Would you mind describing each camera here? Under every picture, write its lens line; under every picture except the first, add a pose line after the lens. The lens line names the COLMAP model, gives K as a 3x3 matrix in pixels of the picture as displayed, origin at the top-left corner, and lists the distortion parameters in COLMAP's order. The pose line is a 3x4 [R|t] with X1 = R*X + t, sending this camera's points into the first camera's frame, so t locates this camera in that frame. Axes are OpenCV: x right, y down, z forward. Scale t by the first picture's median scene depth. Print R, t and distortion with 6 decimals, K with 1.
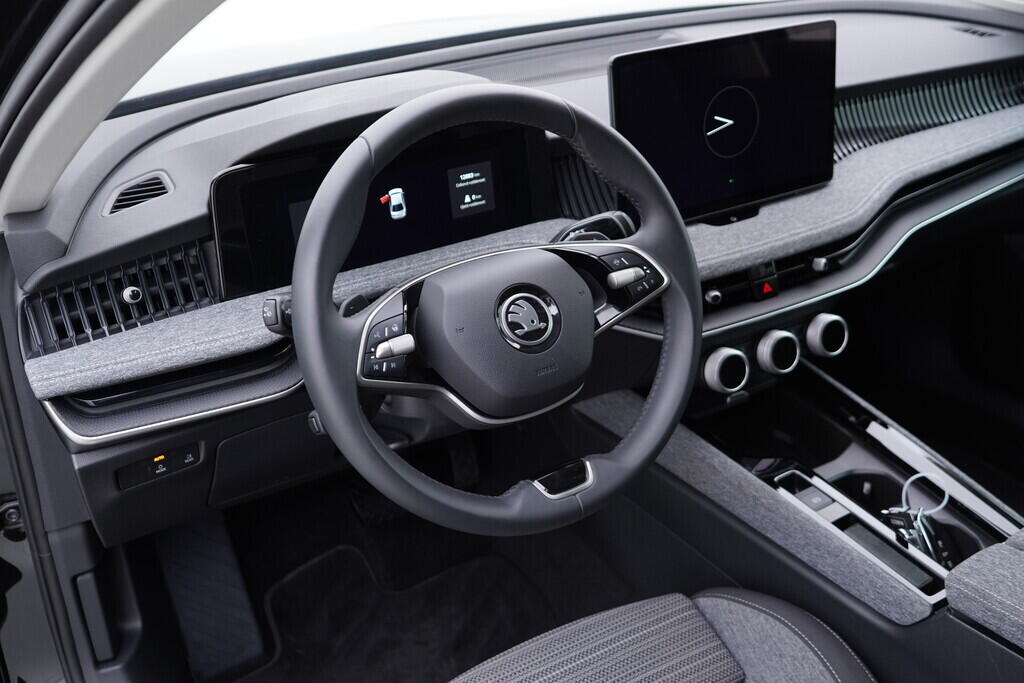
lens RADIAL K [[1071.9, 0, 510.8], [0, 1071.9, 345.0], [0, 0, 1]] dist [0.004461, 0.000000]
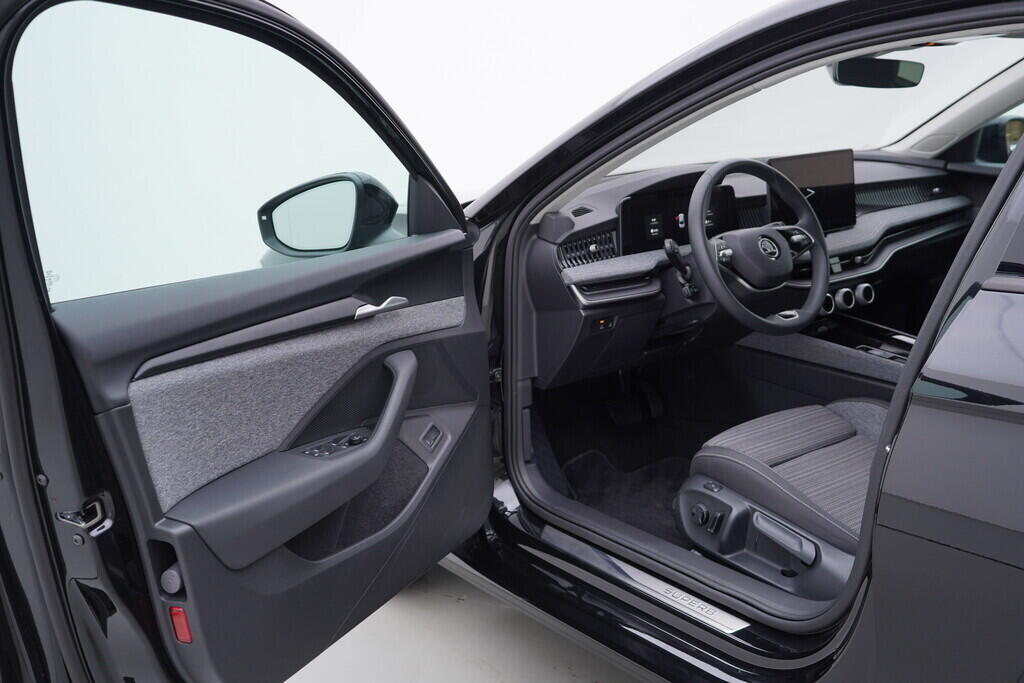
lens RADIAL K [[1071.9, 0, 512.1], [0, 1071.9, 338.1], [0, 0, 1]] dist [0.004461, 0.000000]
pose [[0.994194, -0.022868, 0.105149, -0.687937], [0.045385, 0.975103, -0.217059, 0.565268], [-0.097567, 0.220570, 0.970479, -1.052702]]
